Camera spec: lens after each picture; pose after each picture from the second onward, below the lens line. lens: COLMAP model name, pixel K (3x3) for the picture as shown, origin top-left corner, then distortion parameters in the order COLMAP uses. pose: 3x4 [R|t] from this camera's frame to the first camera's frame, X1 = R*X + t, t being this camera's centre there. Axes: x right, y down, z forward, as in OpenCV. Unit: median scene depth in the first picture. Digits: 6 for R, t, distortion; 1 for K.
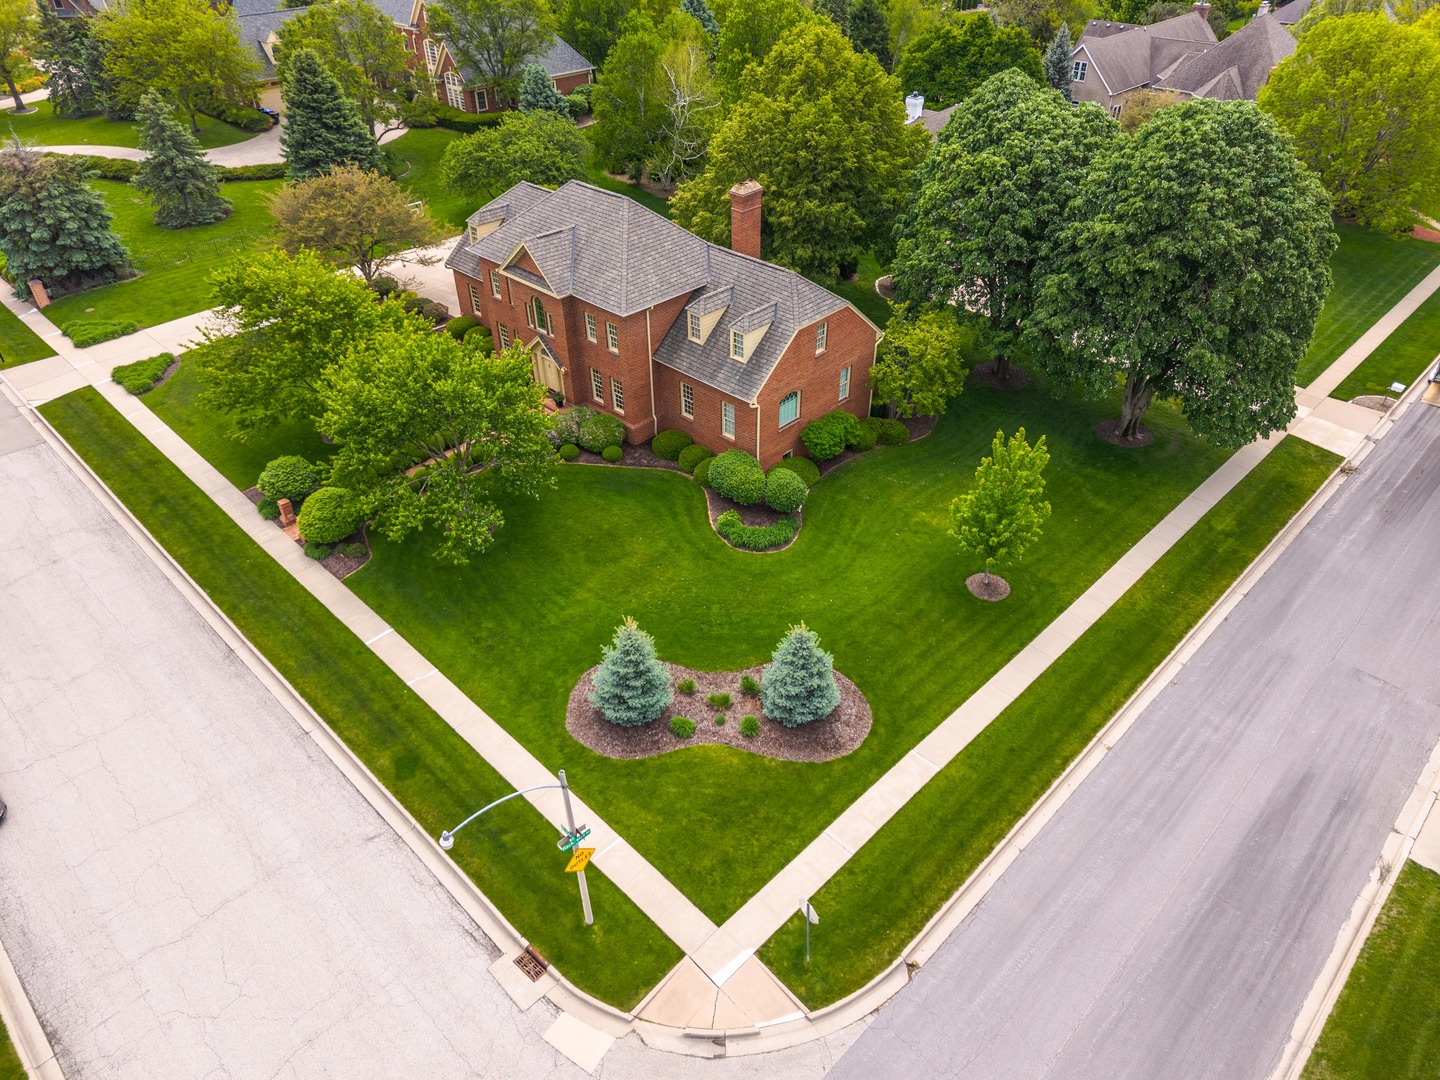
lens RADIAL K [[984.0, 0, 720.0], [0, 984.0, 540.0], [0, 0, 1]] dist [0.004034, -0.000986]
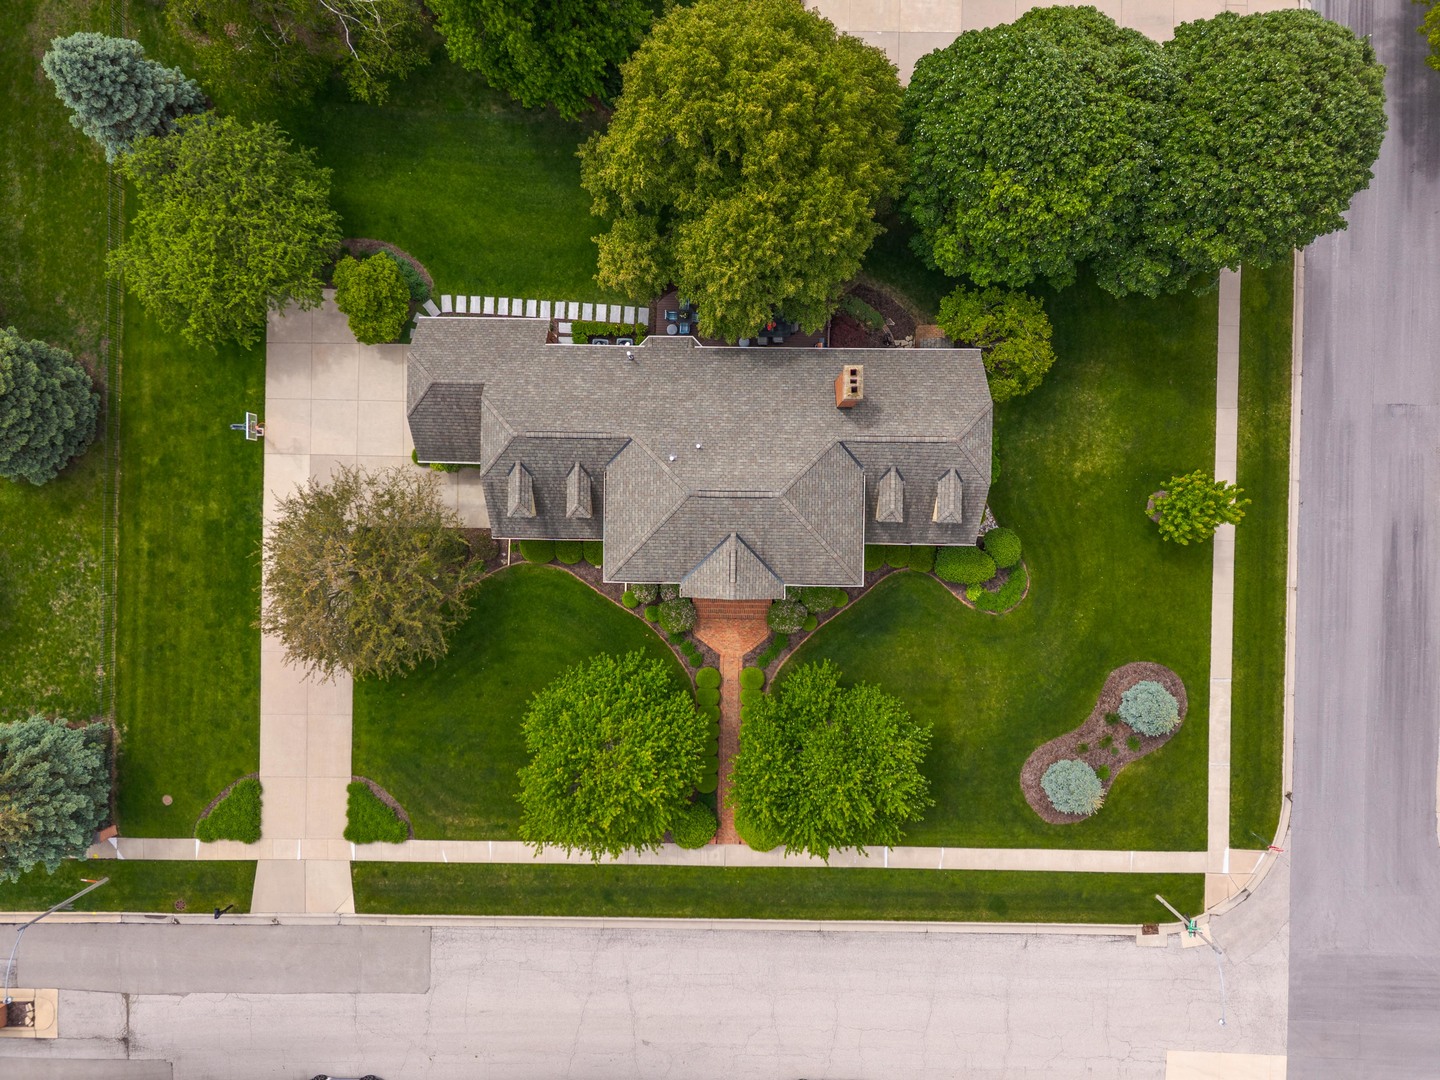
lens RADIAL K [[984.0, 0, 720.0], [0, 984.0, 540.0], [0, 0, 1]] dist [0.004034, -0.000986]
pose [[0.725590, -0.688060, -0.009617, -0.233200], [0.407613, 0.418503, 0.811607, -1.655136], [-0.554410, -0.592815, 0.584124, 0.700256]]
